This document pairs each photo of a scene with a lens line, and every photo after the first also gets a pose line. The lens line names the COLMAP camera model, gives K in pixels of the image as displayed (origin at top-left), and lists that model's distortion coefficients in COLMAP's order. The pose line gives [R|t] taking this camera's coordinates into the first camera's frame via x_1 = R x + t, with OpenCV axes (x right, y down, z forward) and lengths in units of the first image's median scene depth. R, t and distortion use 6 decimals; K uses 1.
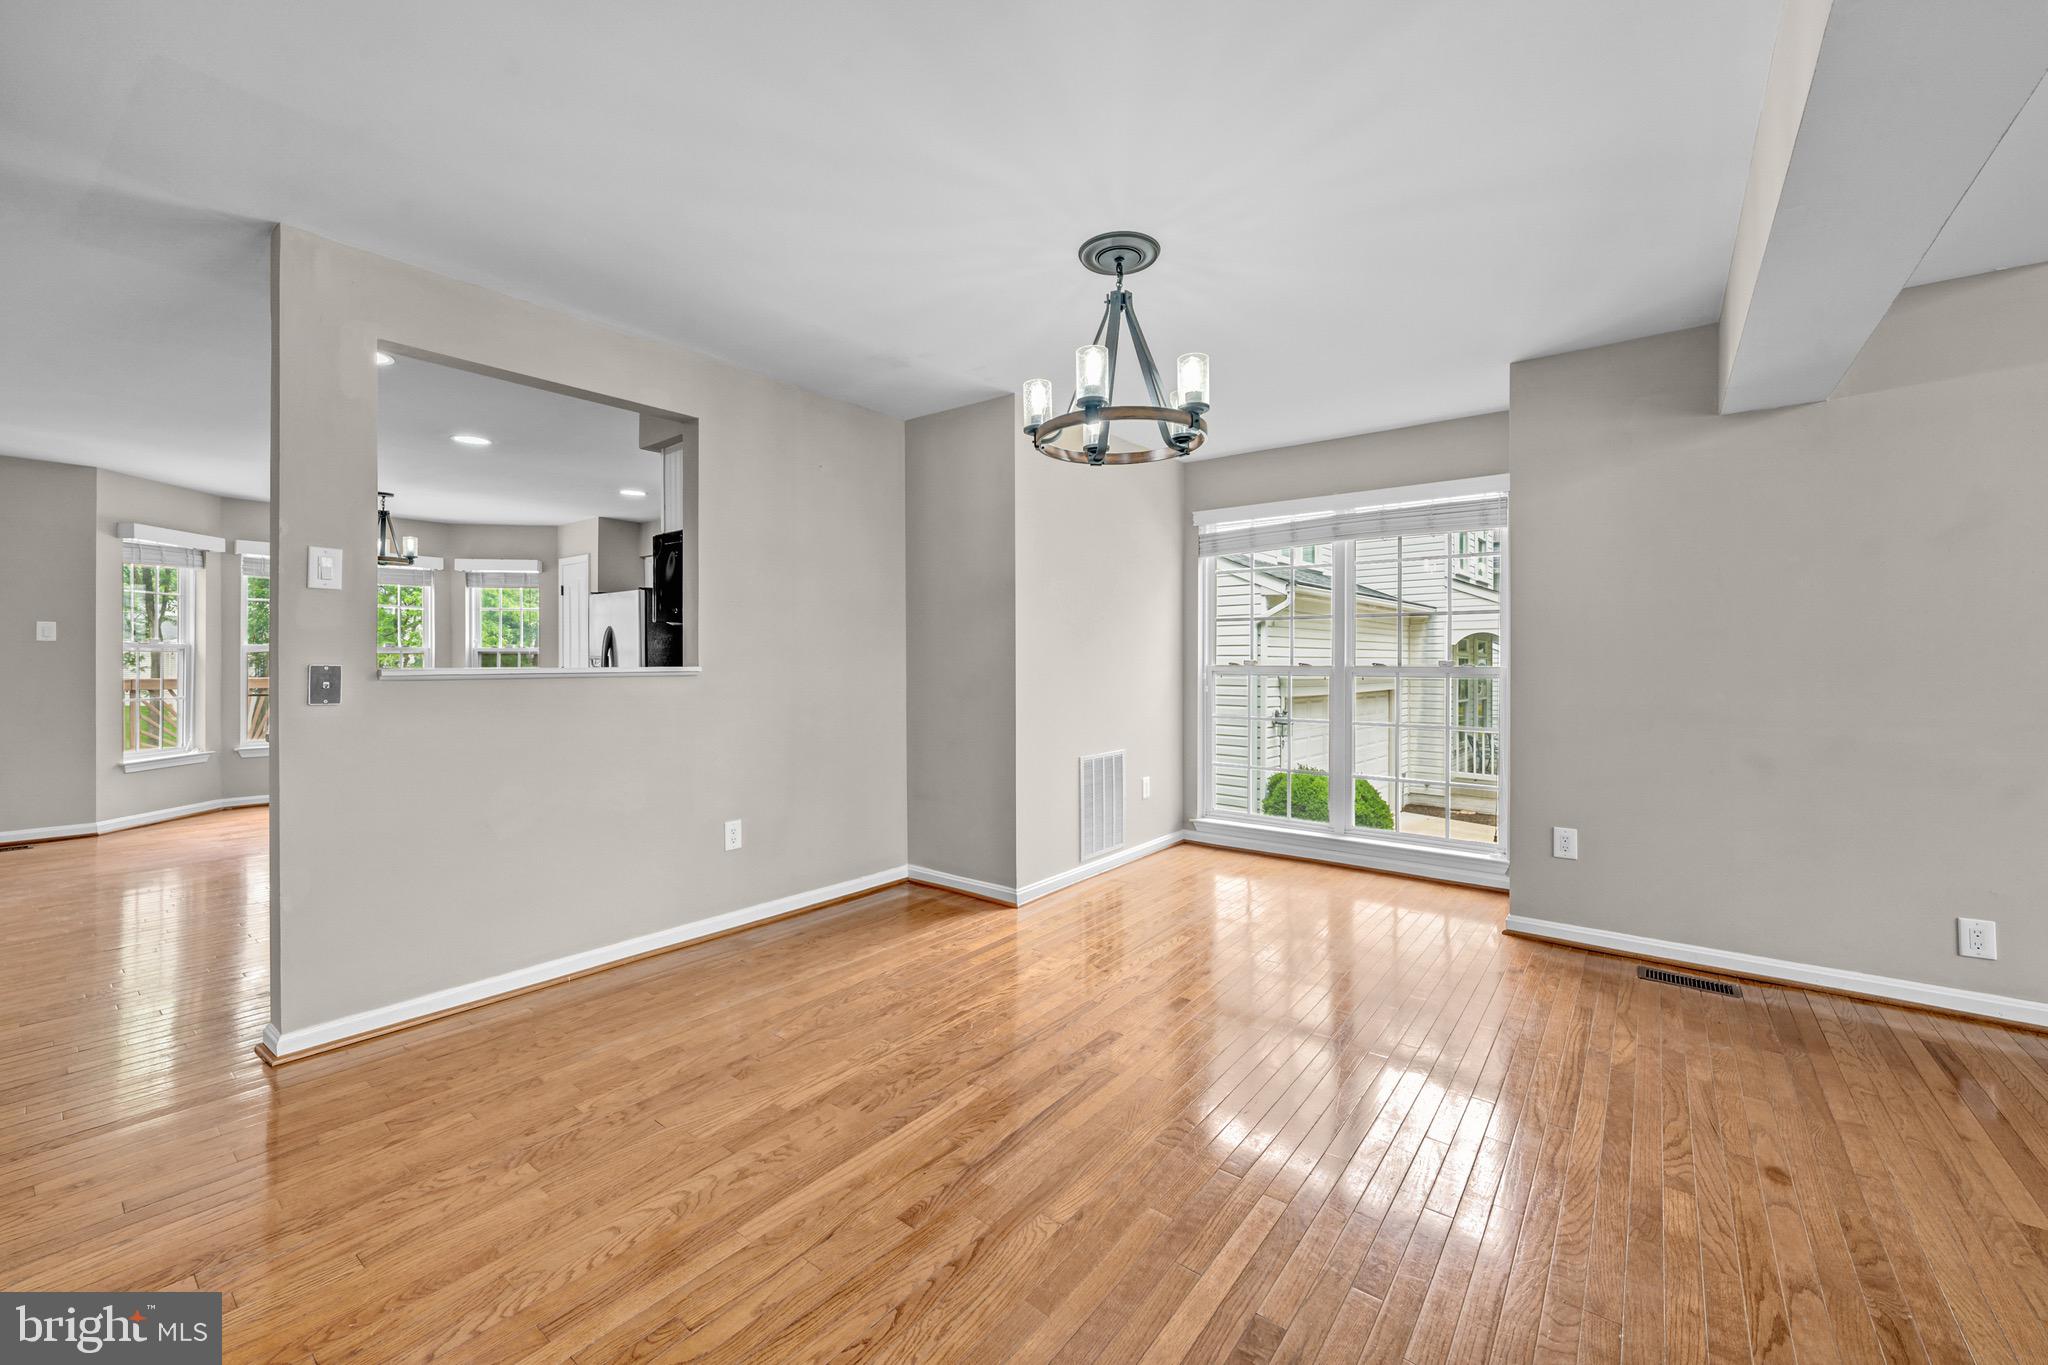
lens RADIAL K [[808.4, 0, 1020.8], [0, 808.4, 665.9], [0, 0, 1]] dist [-0.001410, -0.000083]
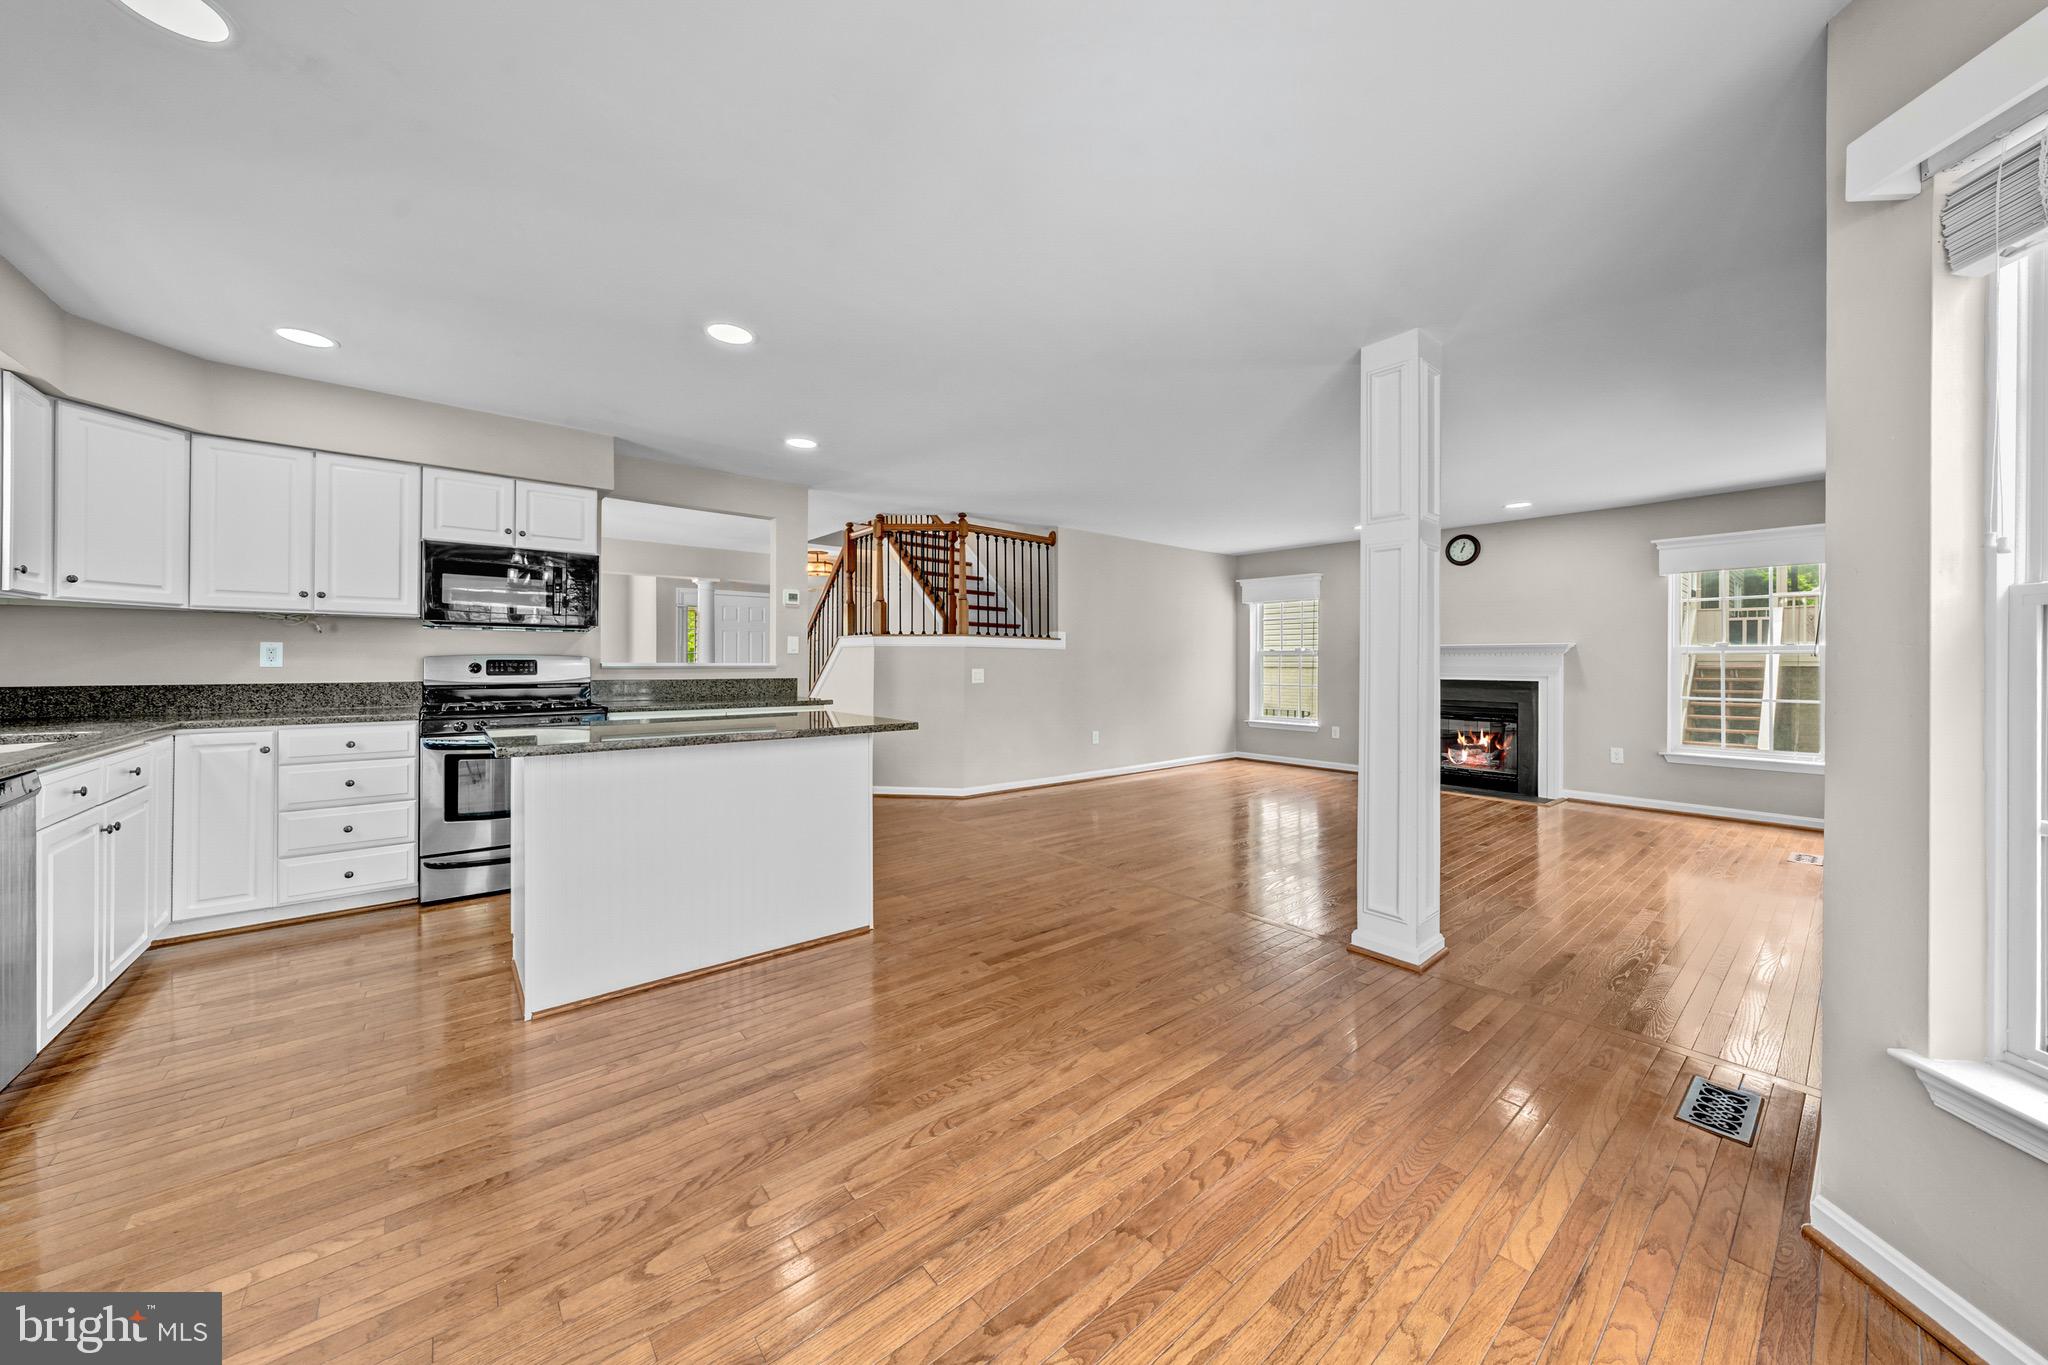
lens RADIAL K [[702.5, 0, 1020.6], [0, 702.5, 660.6], [0, 0, 1]] dist [0.000718, 0.000262]
pose [[-0.976443, -0.007172, 0.215656, -1.661739], [-0.007495, 0.999972, -0.000683, -0.009076], [-0.215645, -0.002283, -0.976469, 2.416491]]
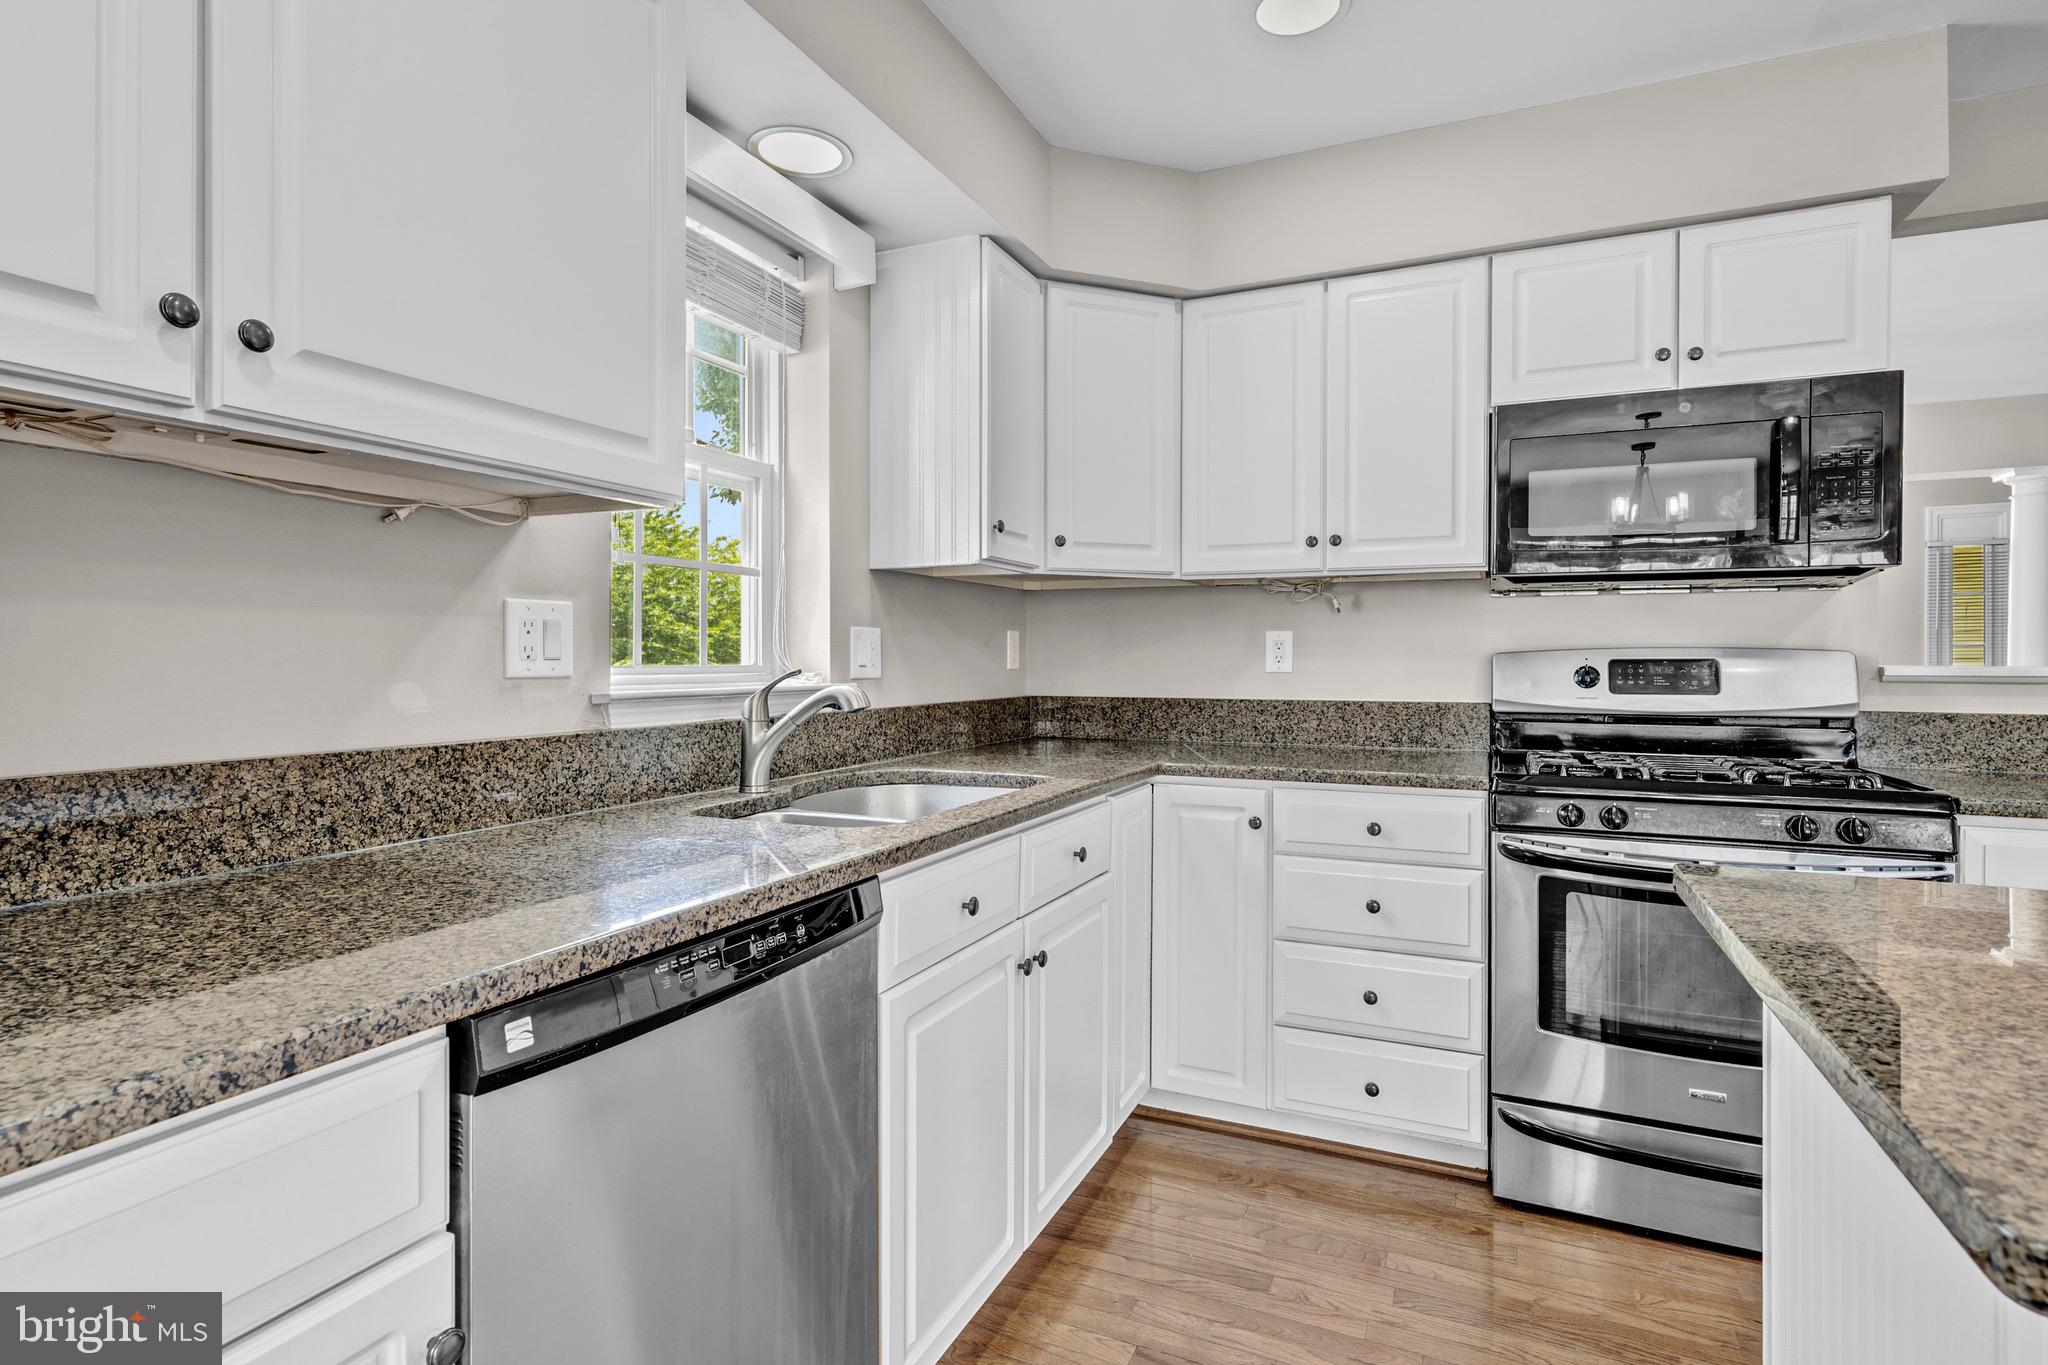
lens RADIAL K [[1013.3, 0, 1015.2], [0, 1013.3, 663.7], [0, 0, 1]] dist [0.001128, -0.000154]
pose [[-0.224779, -0.007108, 0.974384, -1.123624], [-0.002641, 0.999974, 0.006686, -0.004255], [-0.974406, -0.001070, -0.224792, 2.029630]]
